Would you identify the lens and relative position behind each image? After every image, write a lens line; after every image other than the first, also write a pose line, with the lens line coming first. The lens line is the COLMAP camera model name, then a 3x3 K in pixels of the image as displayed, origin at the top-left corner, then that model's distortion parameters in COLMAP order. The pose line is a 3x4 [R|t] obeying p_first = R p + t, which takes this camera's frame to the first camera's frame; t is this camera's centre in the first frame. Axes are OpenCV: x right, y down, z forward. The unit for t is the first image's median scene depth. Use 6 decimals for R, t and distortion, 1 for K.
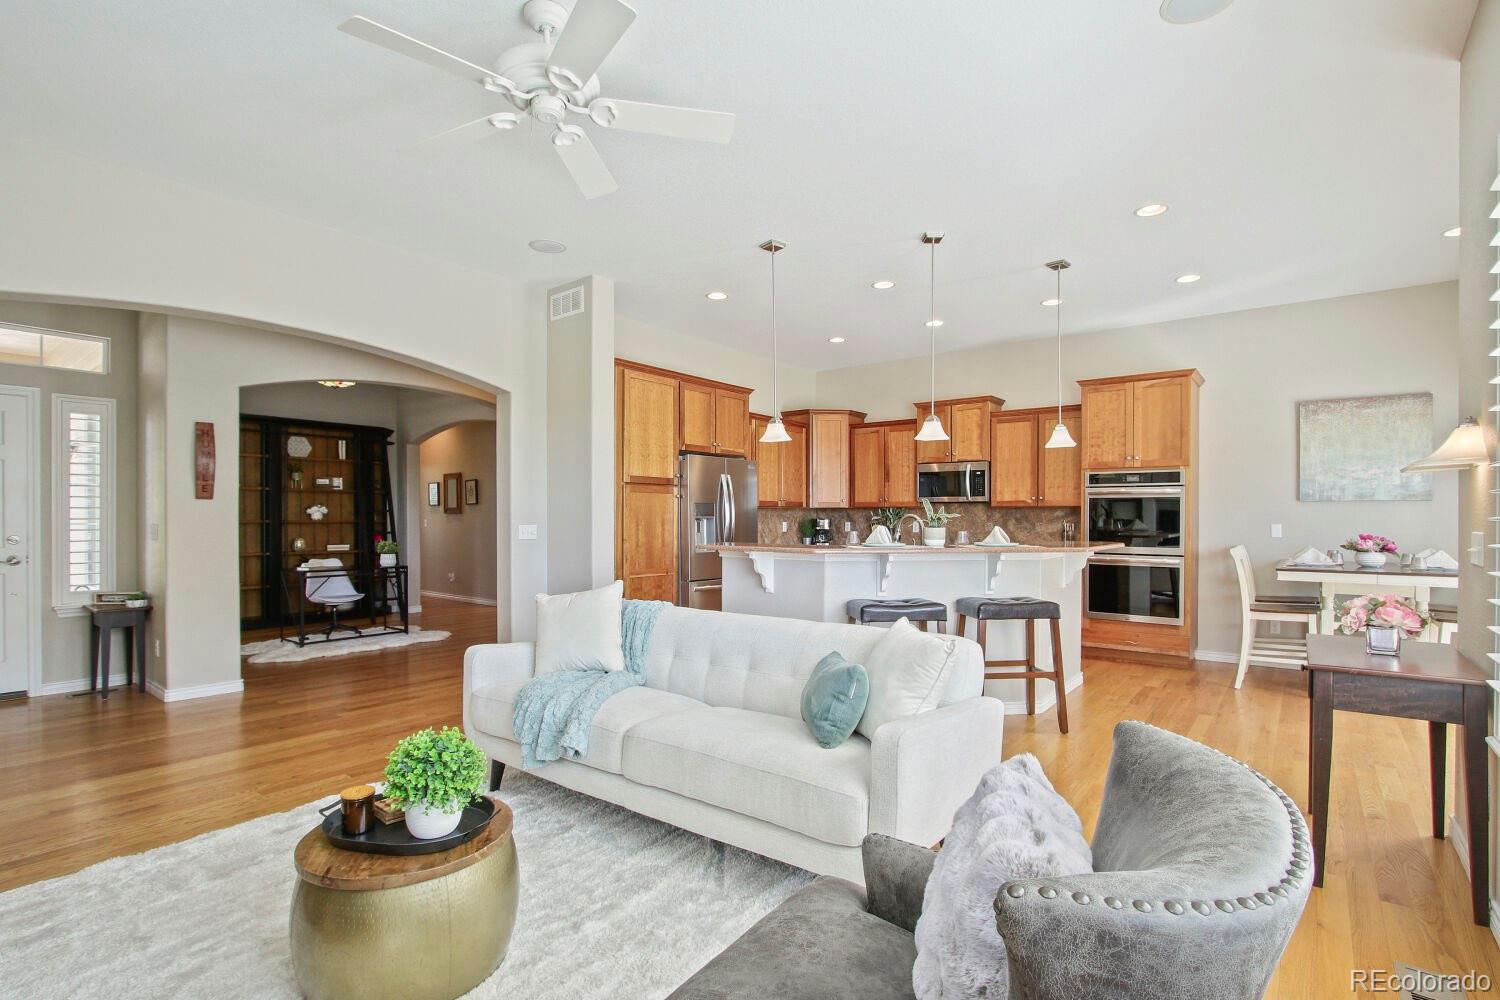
lens RADIAL K [[696.2, 0, 722.7], [0, 696.2, 536.0], [0, 0, 1]] dist [0.000262, -0.000089]
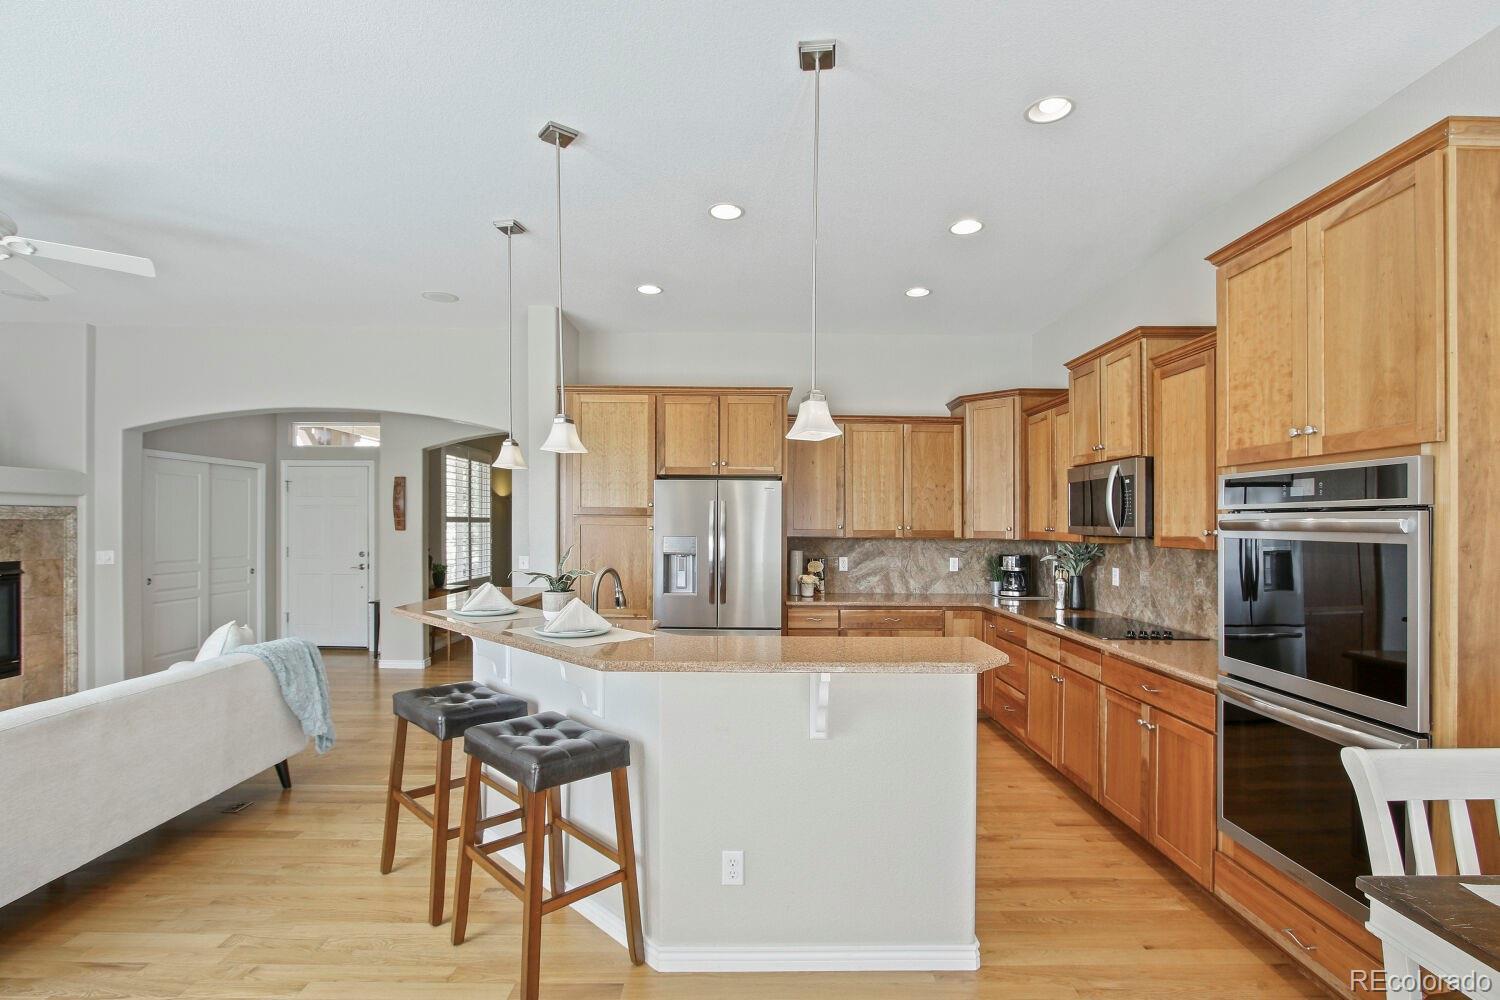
lens RADIAL K [[673.3, 0, 752.5], [0, 673.3, 535.8], [0, 0, 1]] dist [-0.000759, -0.000246]
pose [[0.652159, 0.015478, -0.757924, 0.676093], [-0.026421, 0.999648, -0.002319, -0.050294], [0.757622, 0.021538, 0.652338, 0.564510]]
